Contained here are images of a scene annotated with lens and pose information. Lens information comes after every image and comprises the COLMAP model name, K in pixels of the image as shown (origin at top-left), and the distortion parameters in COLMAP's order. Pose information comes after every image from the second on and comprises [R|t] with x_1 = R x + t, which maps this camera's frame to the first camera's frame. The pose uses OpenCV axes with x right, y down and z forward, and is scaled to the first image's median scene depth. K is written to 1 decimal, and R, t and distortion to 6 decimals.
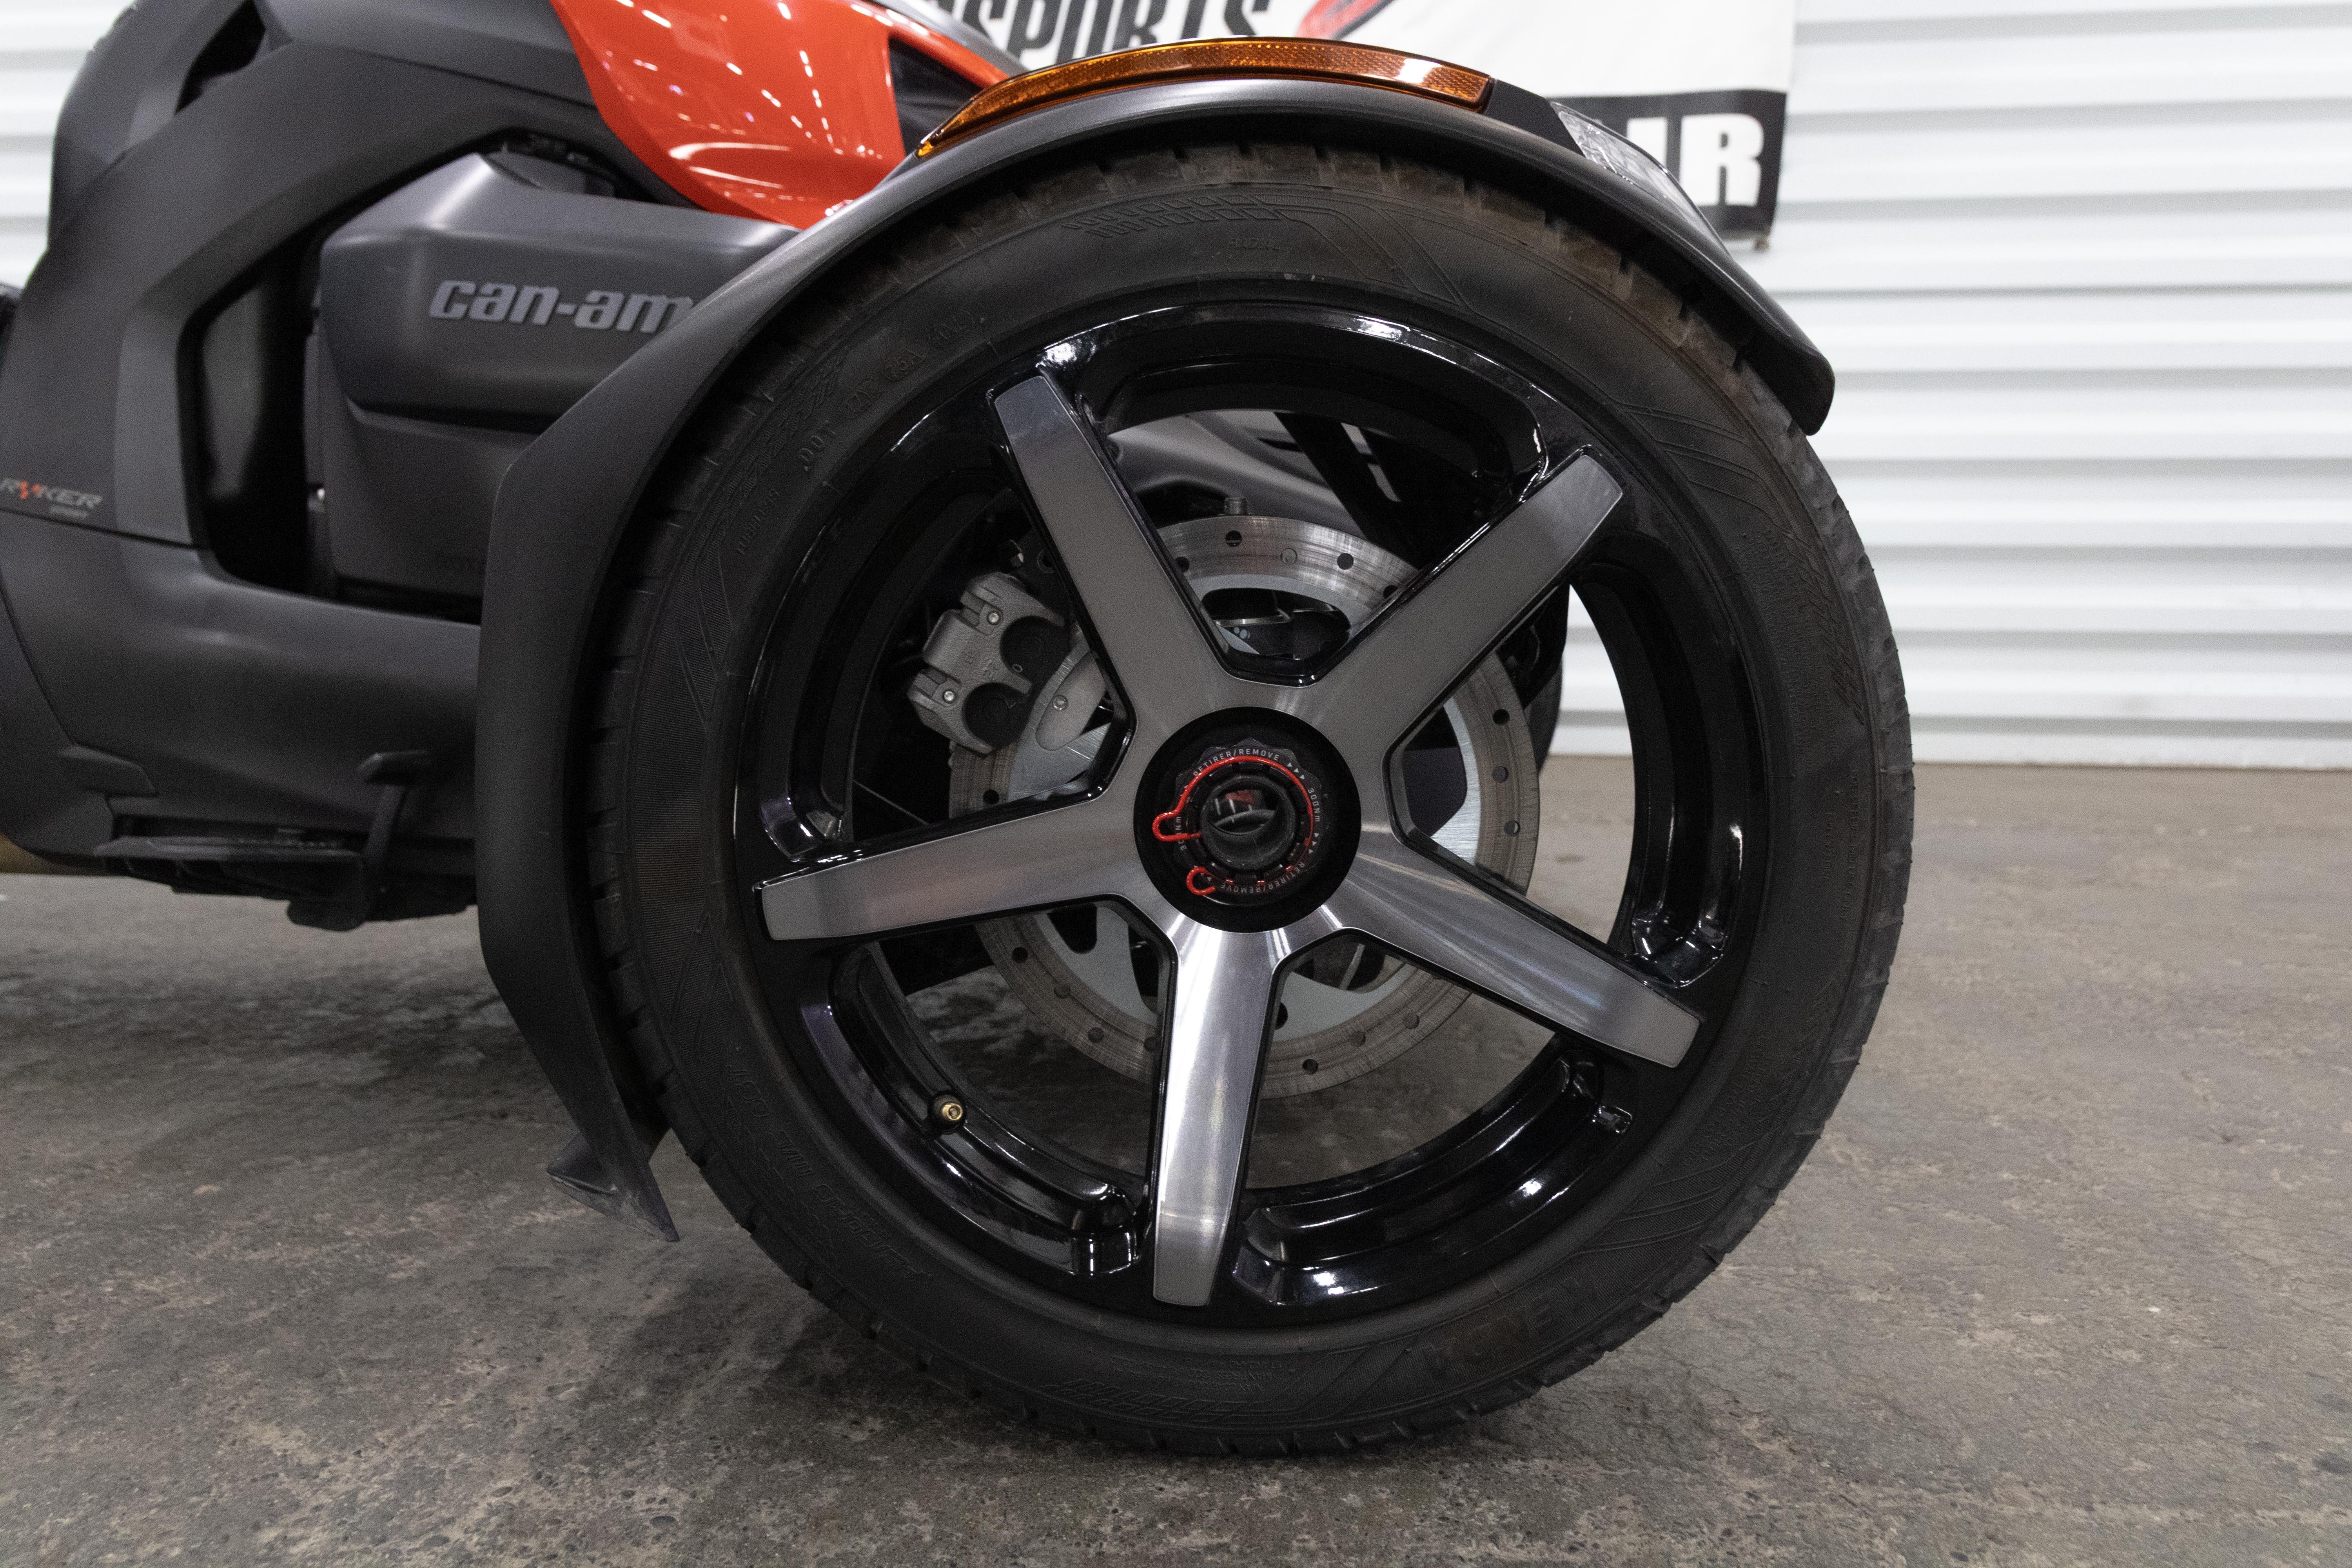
lens RADIAL K [[1858.8, 0, 1176.0], [0, 1858.8, 784.0], [0, 0, 1]] dist [0.010653, 0.001773]
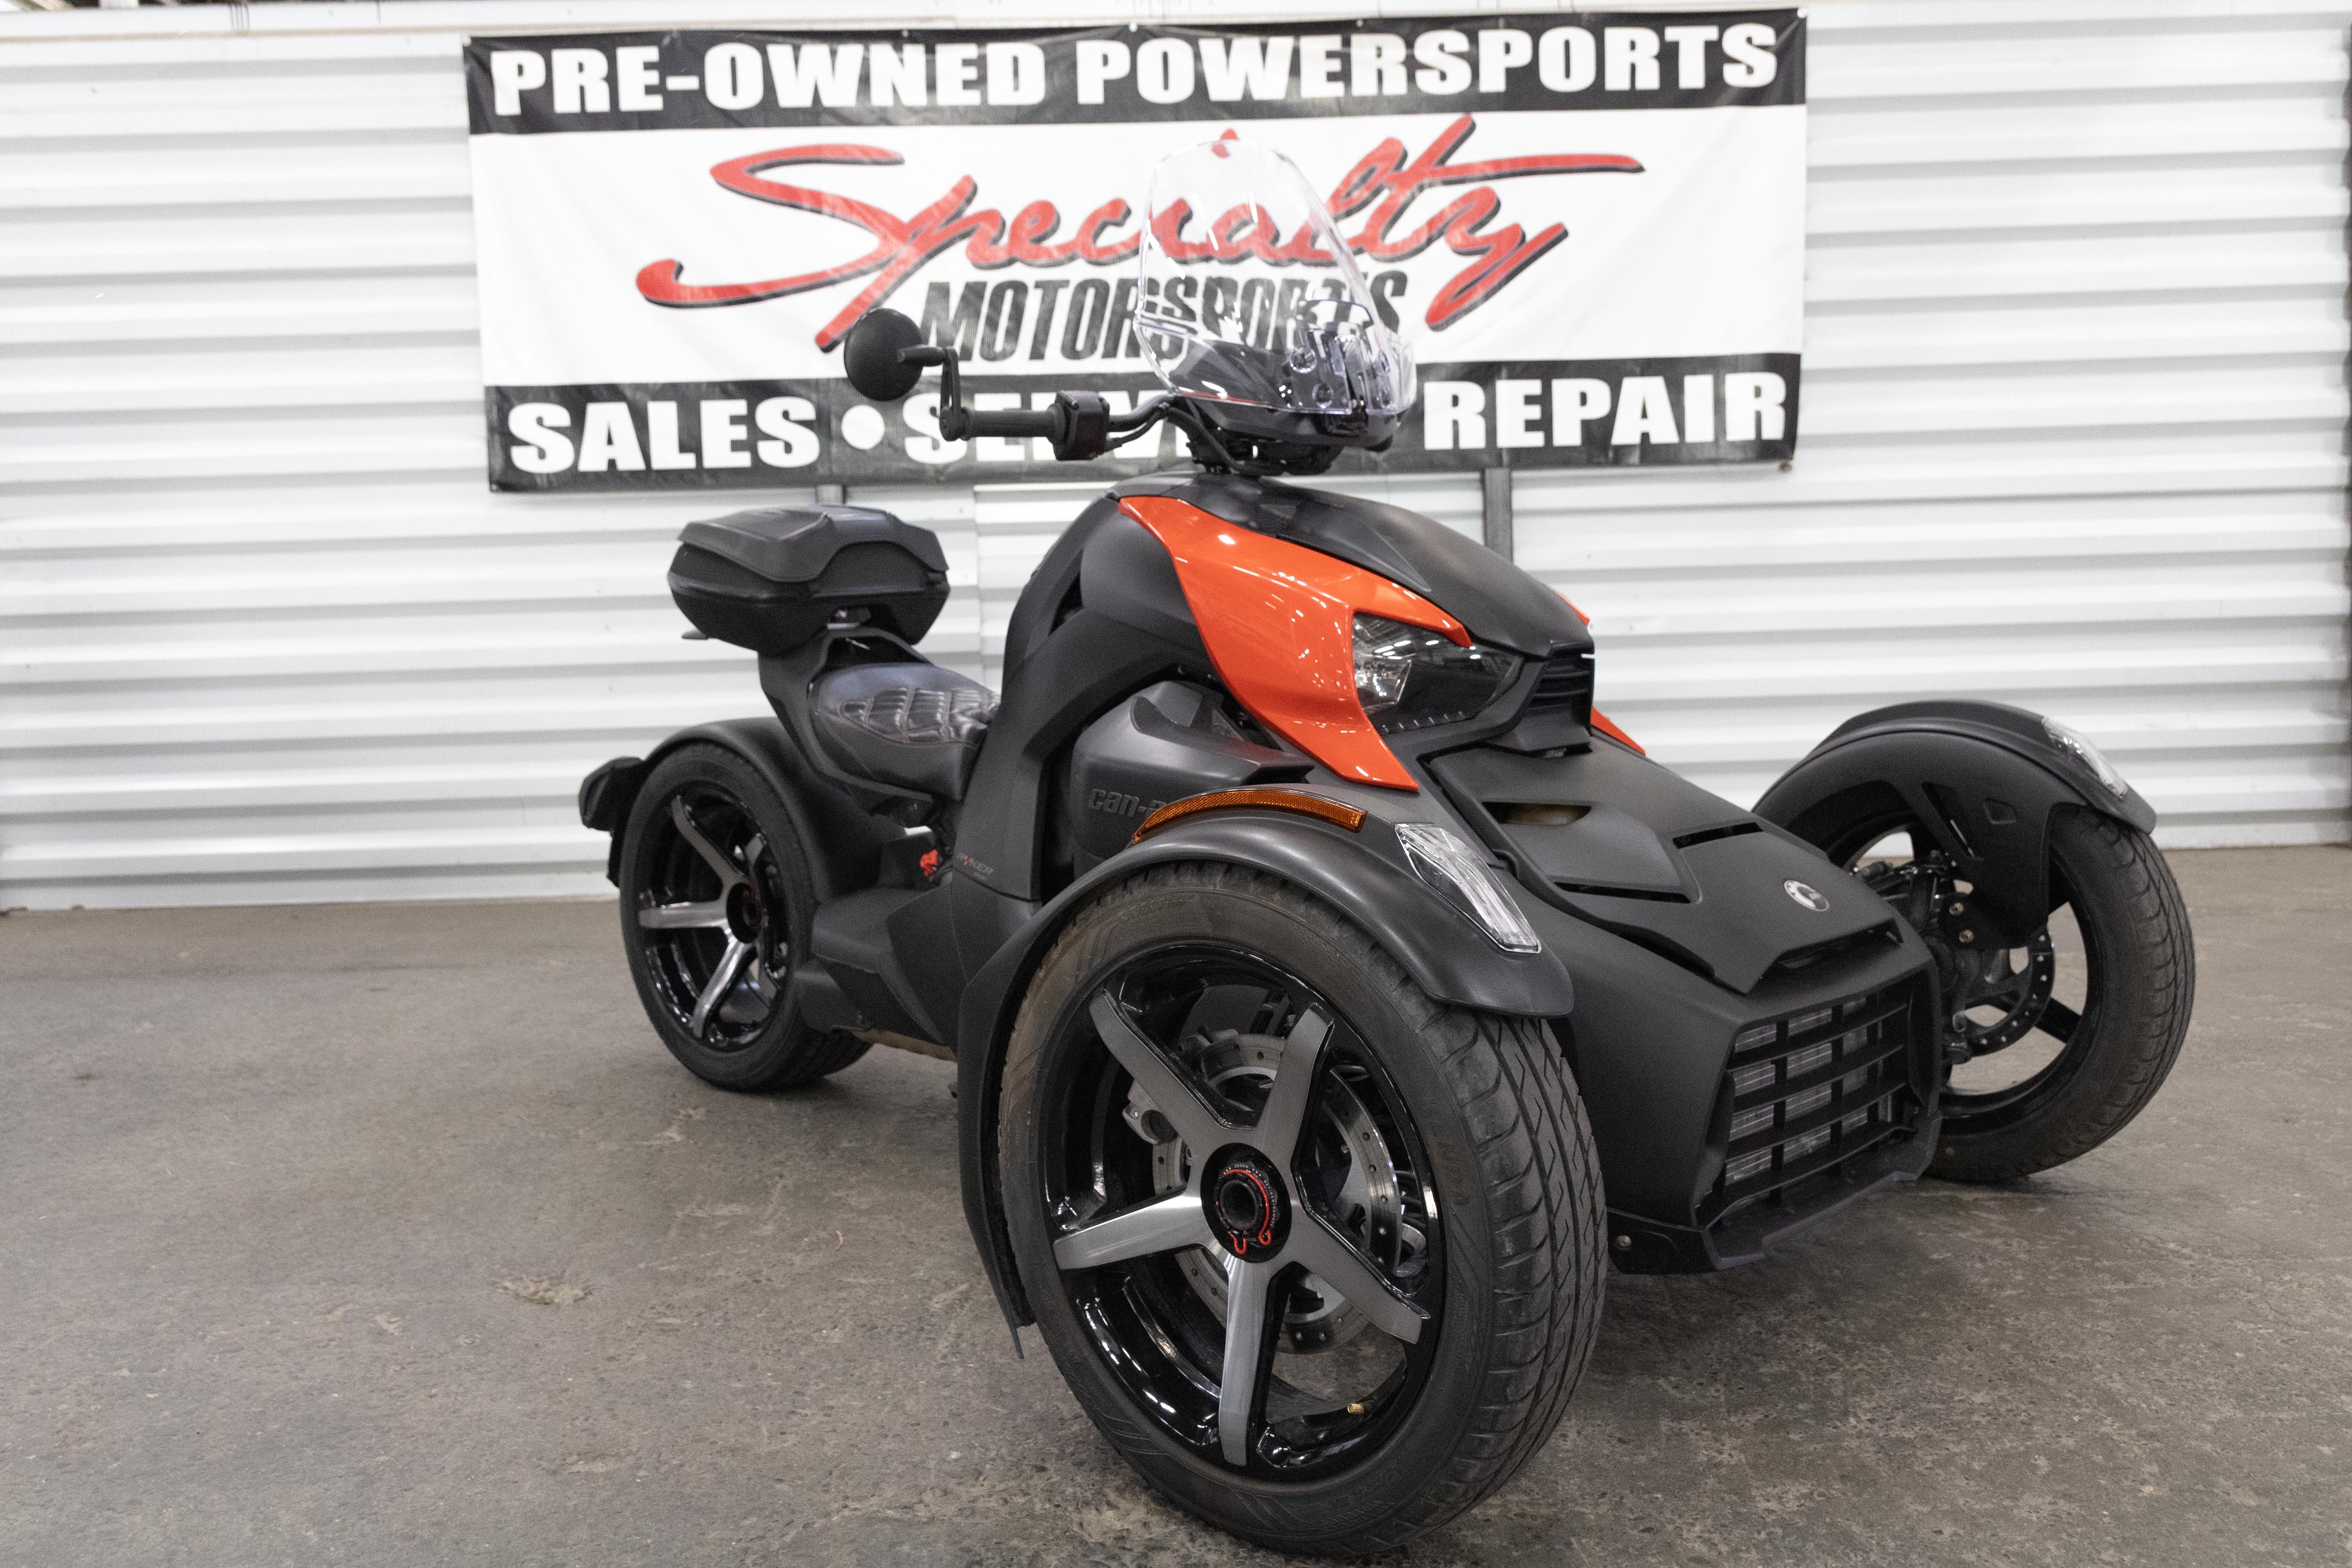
lens RADIAL K [[1998.6, 0, 1166.2], [0, 1998.6, 791.2], [0, 0, 1]] dist [0.011080, -0.014377]
pose [[0.991967, -0.048585, 0.116792, -0.452815], [0.050600, 0.998616, -0.014344, -0.100858], [-0.115933, 0.020139, 0.993053, -0.524023]]
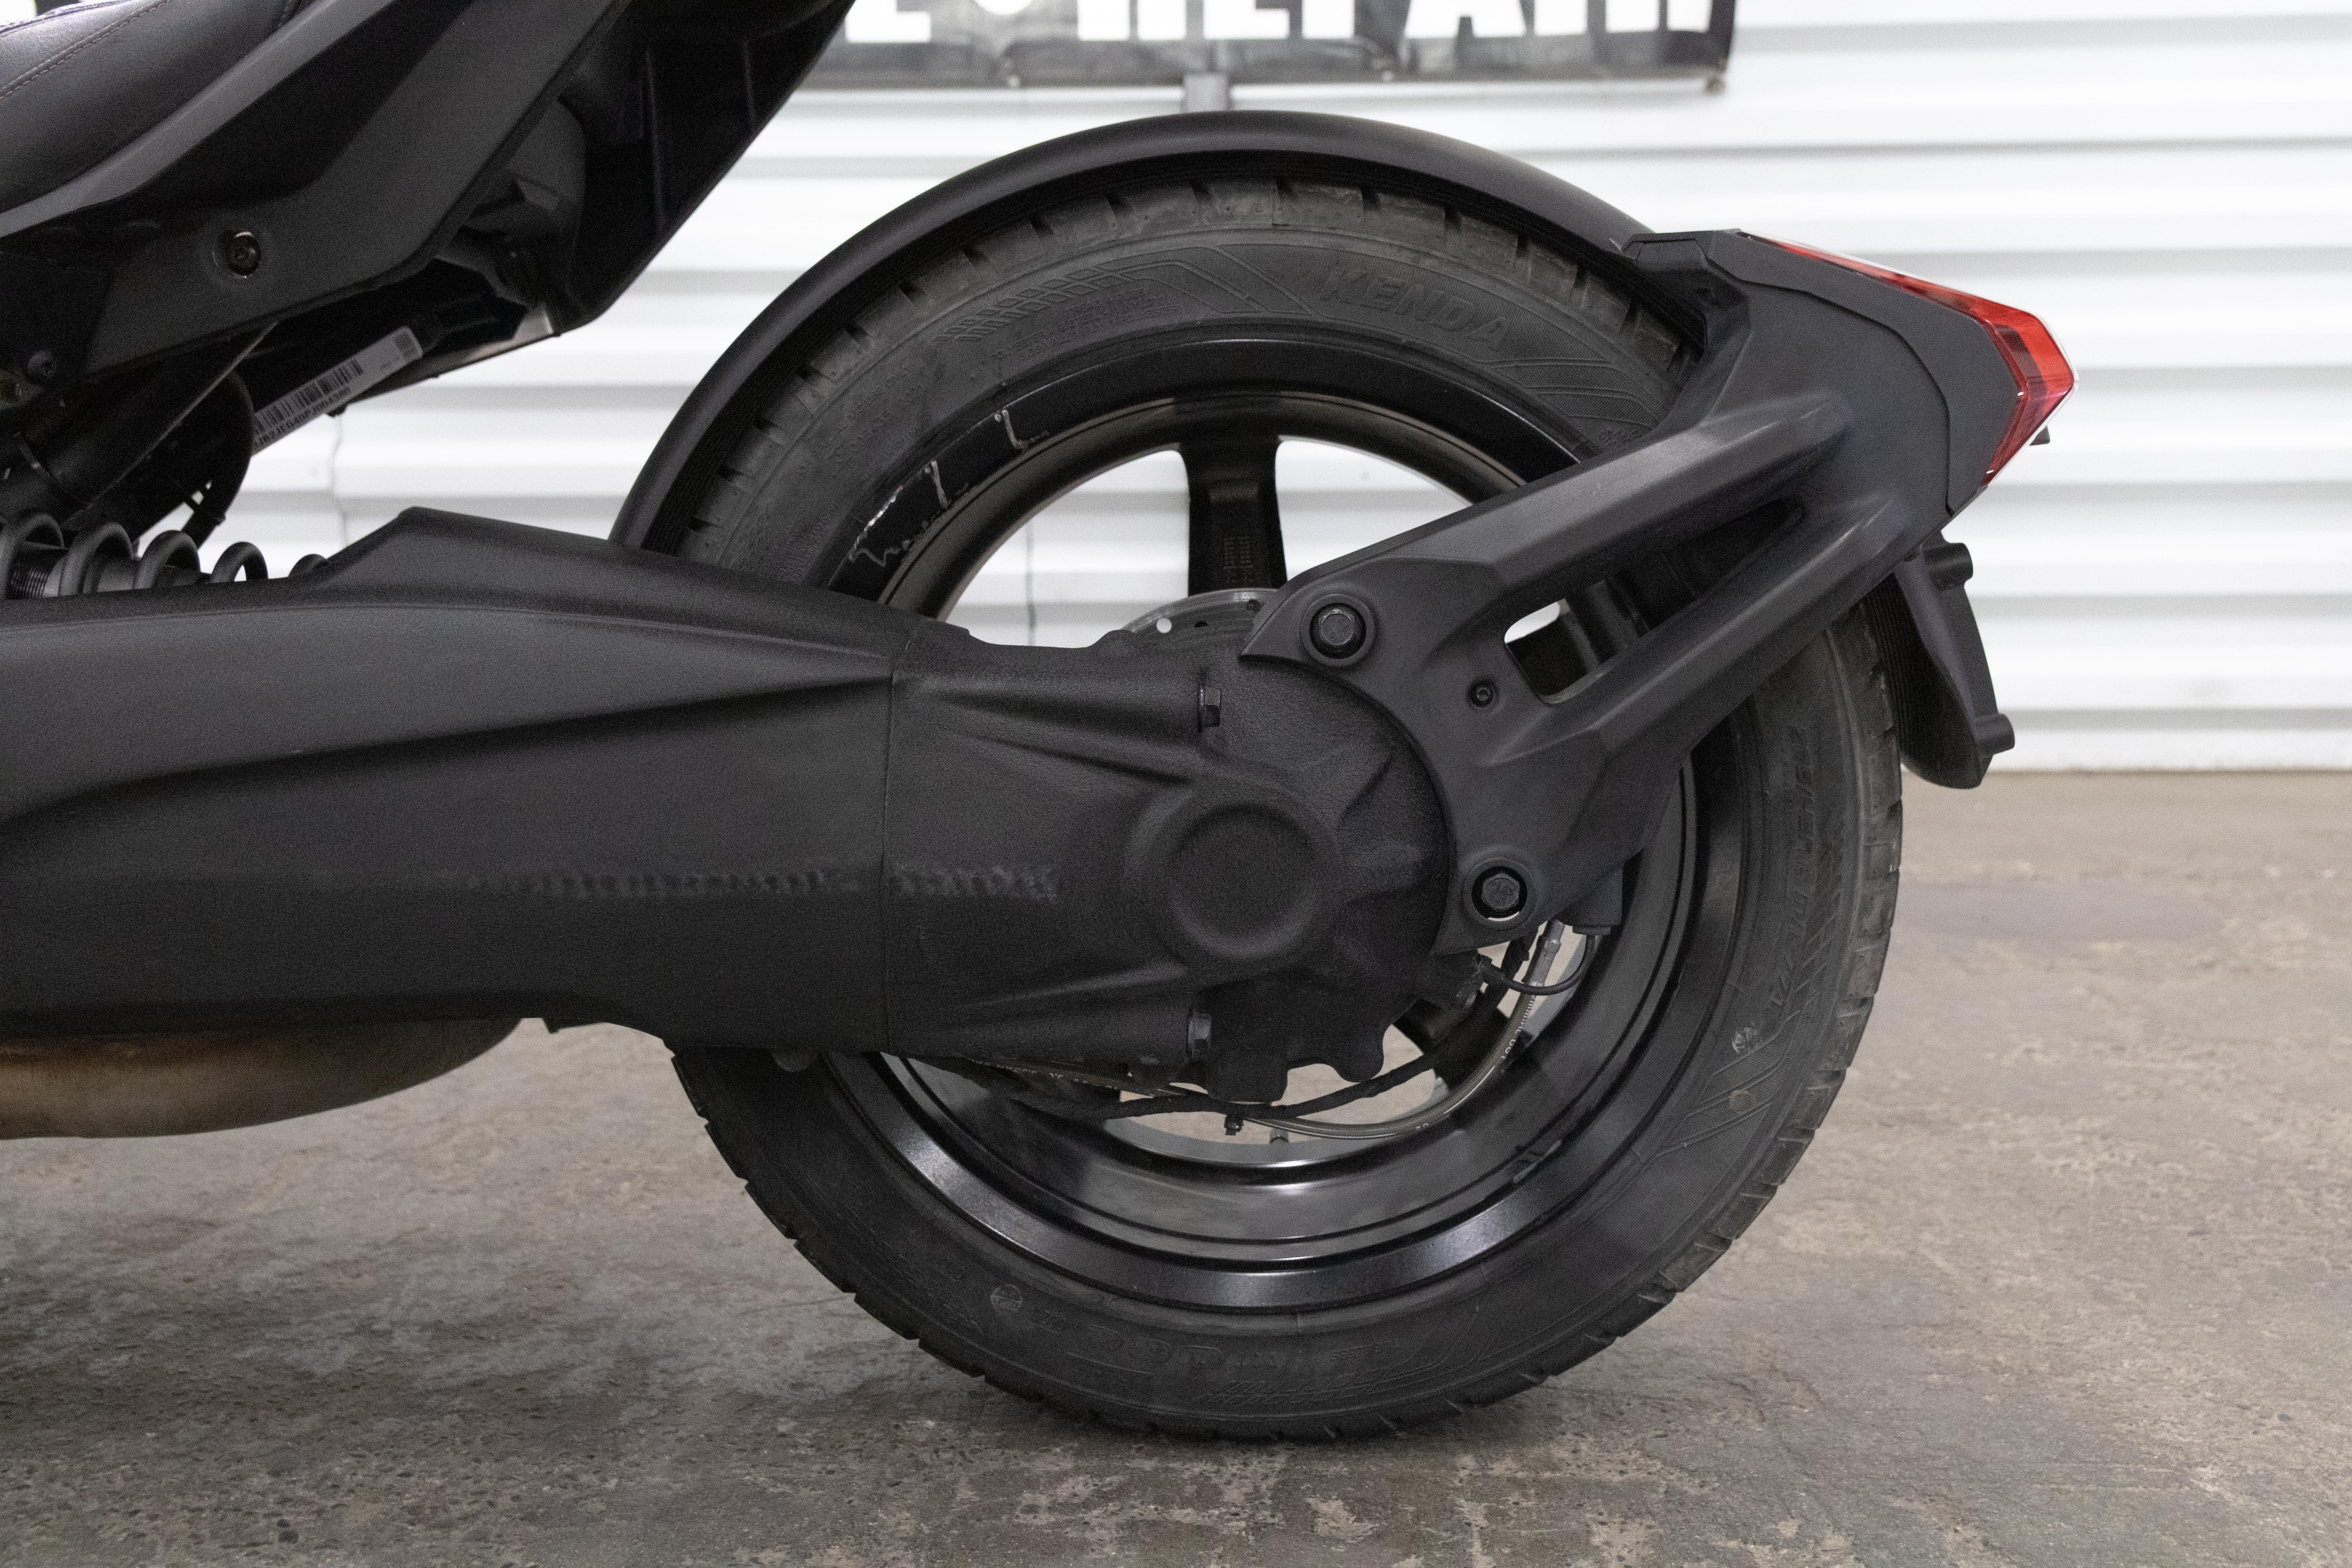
lens RADIAL K [[2283.9, 0, 1165.7], [0, 2283.9, 788.9], [0, 0, 1]] dist [0.004899, -0.022654]
pose [[0.996802, -0.025463, 0.075749, 0.027568], [0.024838, 0.999649, 0.009182, -0.032424], [-0.075957, -0.007271, 0.997085, 0.155899]]
